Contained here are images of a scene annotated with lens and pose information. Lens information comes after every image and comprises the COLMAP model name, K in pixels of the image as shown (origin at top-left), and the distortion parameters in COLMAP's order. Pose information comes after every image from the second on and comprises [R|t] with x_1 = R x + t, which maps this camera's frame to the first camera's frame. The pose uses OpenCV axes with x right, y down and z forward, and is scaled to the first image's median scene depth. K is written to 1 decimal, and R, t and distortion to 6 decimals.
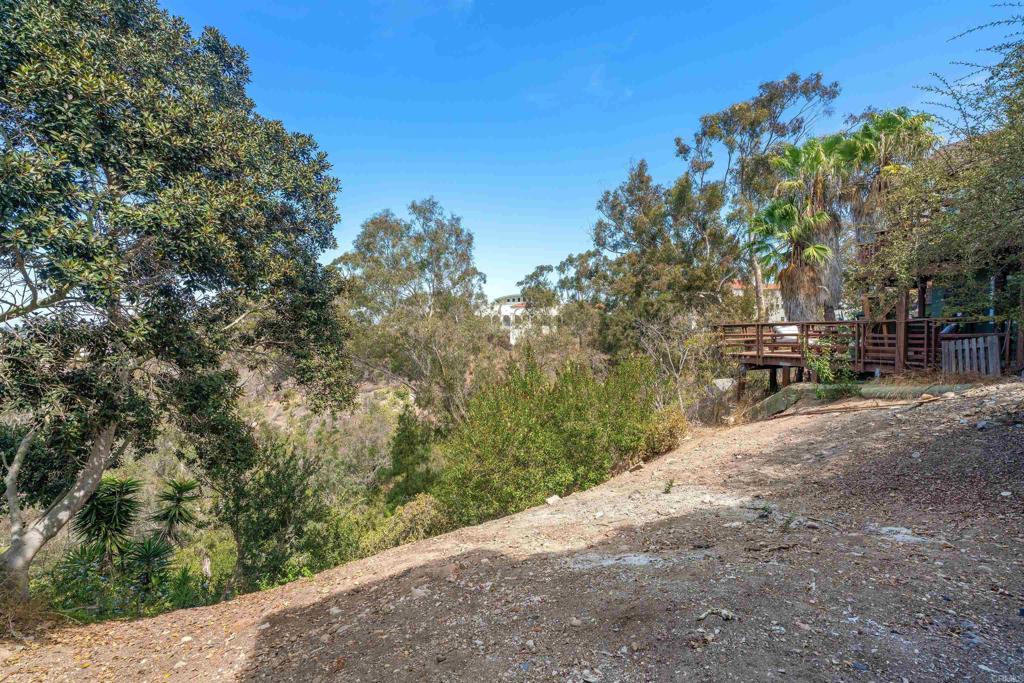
lens RADIAL K [[460.4, 0, 509.7], [0, 460.4, 342.6], [0, 0, 1]] dist [-0.012195, 0.004660]
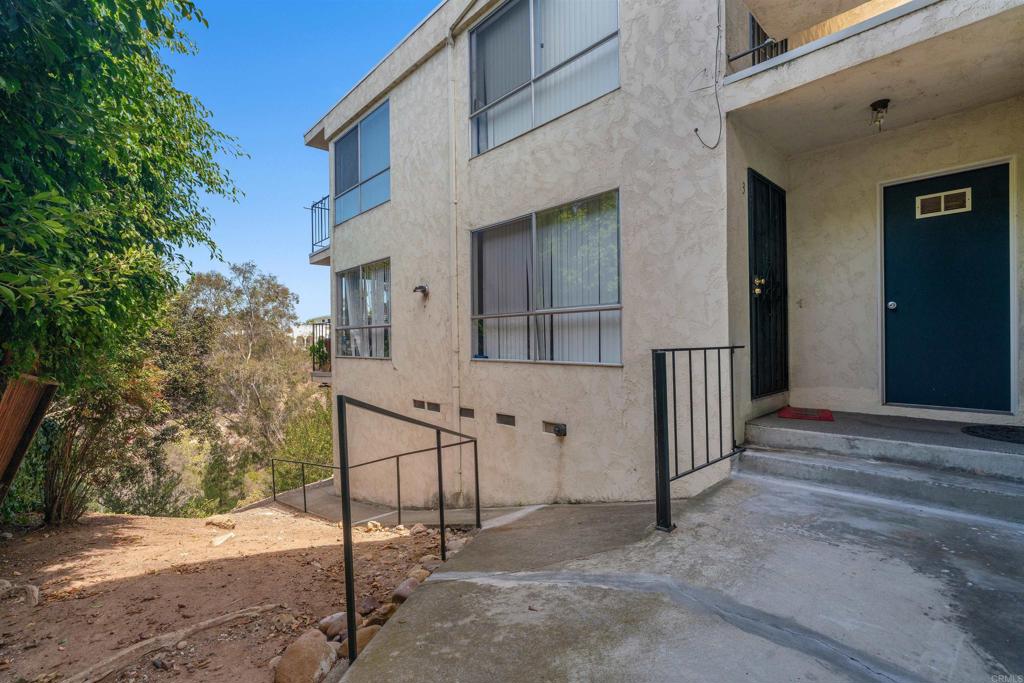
lens RADIAL K [[460.4, 0, 508.3], [0, 460.4, 336.1], [0, 0, 1]] dist [-0.012195, 0.004660]
pose [[0.929542, 0.001699, 0.368712, 0.014642], [0.017682, 0.998633, -0.049179, -0.044117], [-0.368291, 0.052234, 0.928242, -0.359648]]
